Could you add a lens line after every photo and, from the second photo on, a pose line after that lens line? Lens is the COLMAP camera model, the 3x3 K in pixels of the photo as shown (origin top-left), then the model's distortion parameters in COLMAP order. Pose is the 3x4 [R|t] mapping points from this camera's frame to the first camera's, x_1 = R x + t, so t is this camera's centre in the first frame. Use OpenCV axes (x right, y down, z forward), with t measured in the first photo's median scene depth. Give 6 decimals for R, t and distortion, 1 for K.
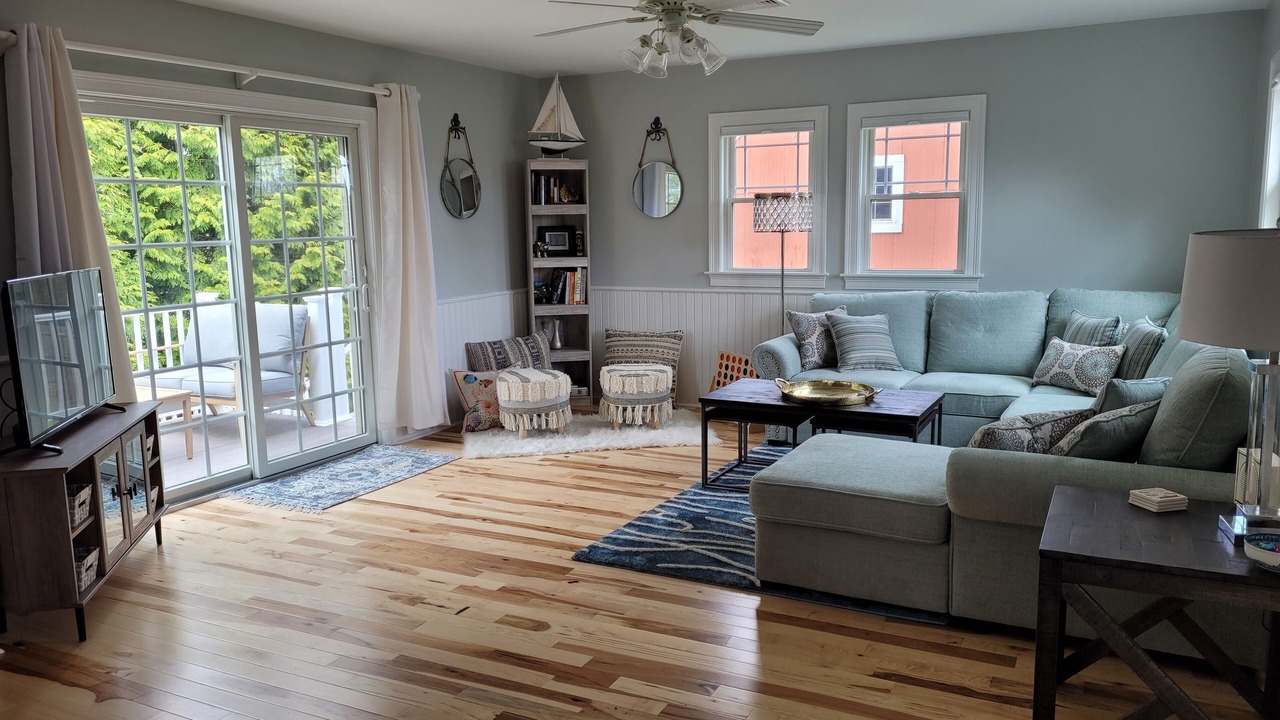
lens RADIAL K [[963.8, 0, 641.9], [0, 963.8, 364.0], [0, 0, 1]] dist [0.060011, -0.019946]
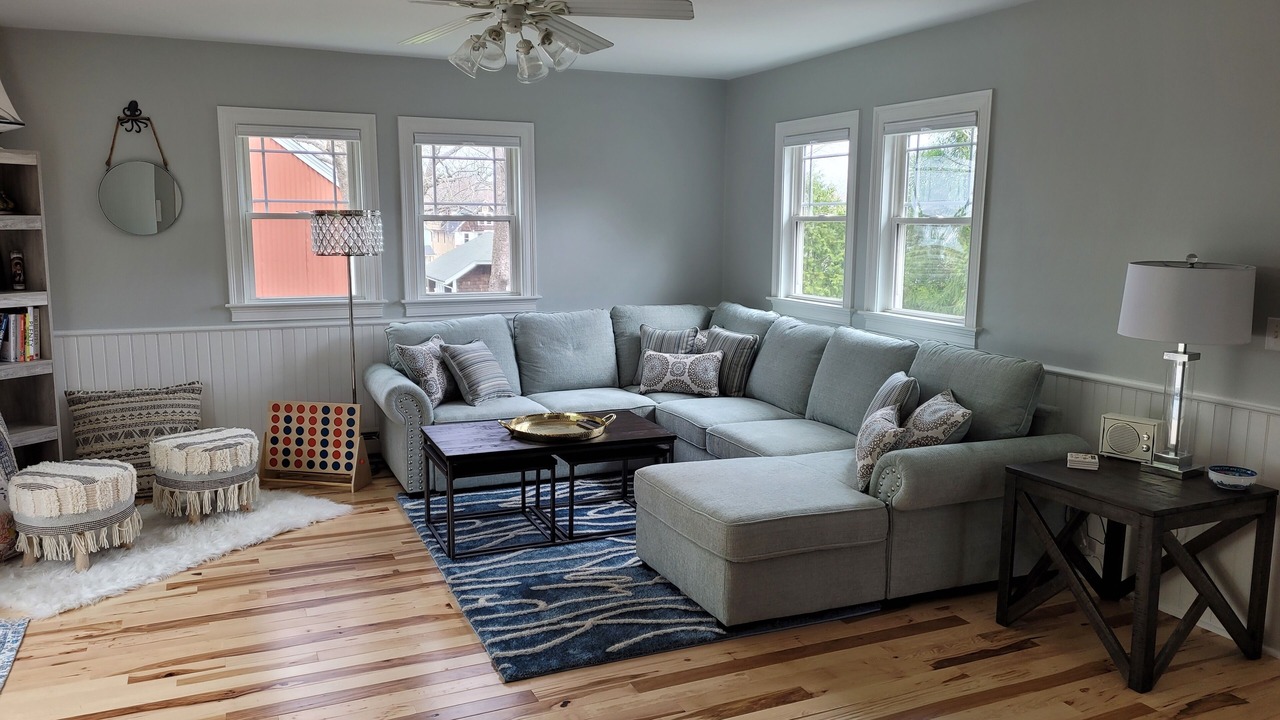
lens RADIAL K [[963.8, 0, 640.7], [0, 963.8, 358.7], [0, 0, 1]] dist [0.060011, -0.019946]
pose [[0.632653, -0.092231, 0.768923, -0.395005], [0.104731, 0.993951, 0.033052, -0.049226], [-0.767321, 0.059620, 0.638486, 0.269474]]
